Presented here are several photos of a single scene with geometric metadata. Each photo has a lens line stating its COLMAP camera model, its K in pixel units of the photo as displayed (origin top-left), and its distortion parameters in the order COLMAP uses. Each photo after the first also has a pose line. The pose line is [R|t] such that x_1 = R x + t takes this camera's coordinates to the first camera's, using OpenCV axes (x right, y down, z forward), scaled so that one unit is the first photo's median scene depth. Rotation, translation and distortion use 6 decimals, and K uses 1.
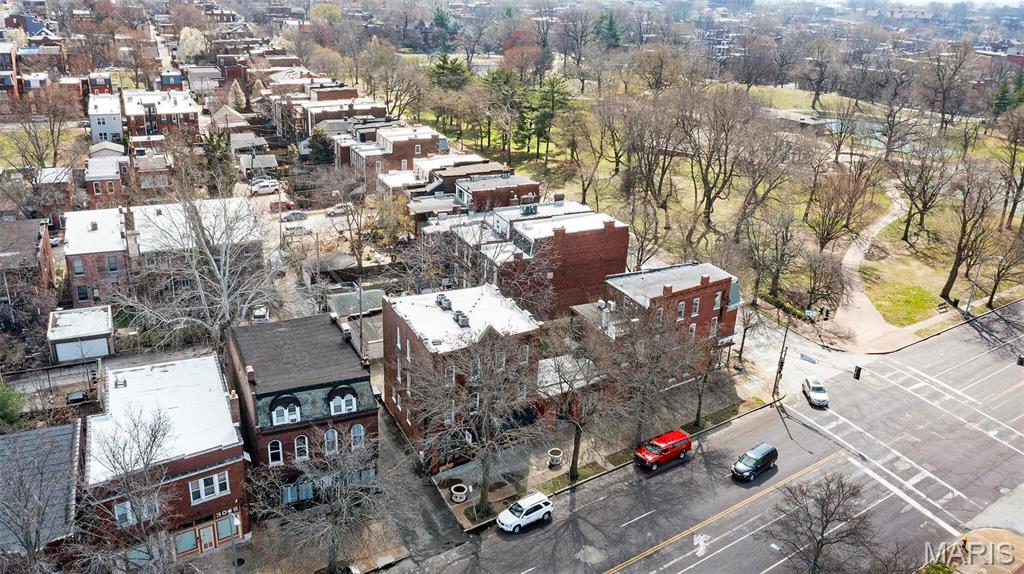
lens RADIAL K [[813.1, 0, 512.0], [0, 813.1, 287.0], [0, 0, 1]] dist [-0.036154, 0.005192]
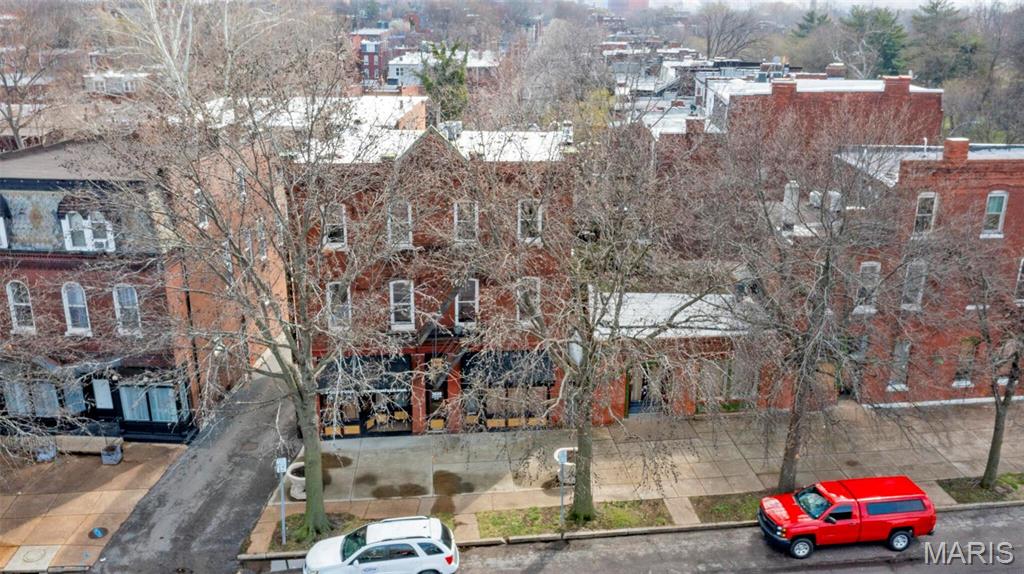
lens RADIAL K [[838.9, 0, 512.0], [0, 838.9, 287.0], [0, 0, 1]] dist [-0.039922, -0.002308]
pose [[0.873410, 0.116522, -0.472840, 0.239136], [-0.150458, 0.988016, -0.034444, 0.143686], [0.463160, 0.101226, 0.880475, 0.620962]]
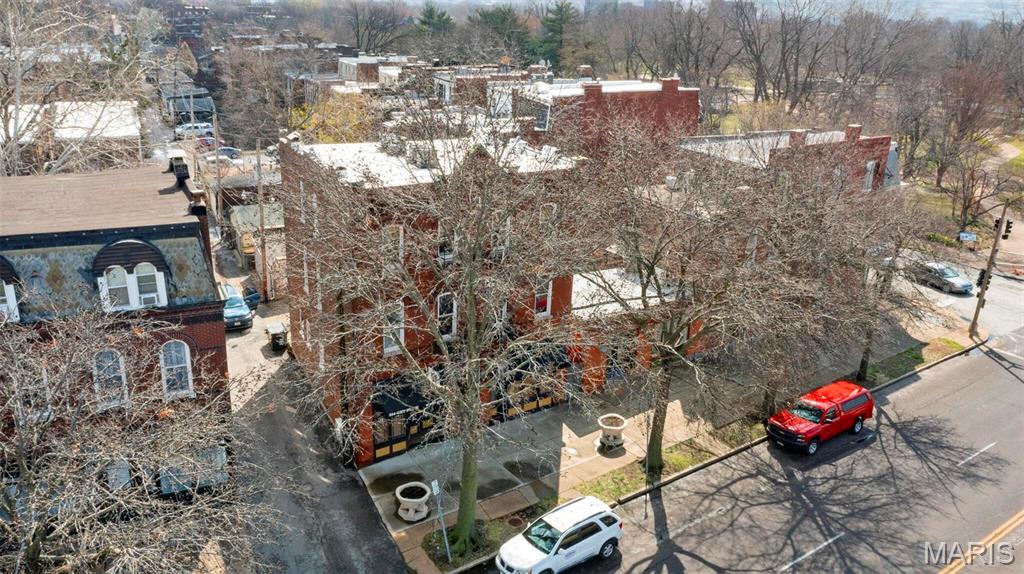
lens RADIAL K [[813.1, 0, 512.0], [0, 813.1, 287.0], [0, 0, 1]] dist [-0.036154, 0.005192]
pose [[0.999932, -0.011422, 0.002304, -0.008968], [0.011520, 0.998763, -0.048365, 0.153502], [-0.001749, 0.048389, 0.998827, 0.528419]]
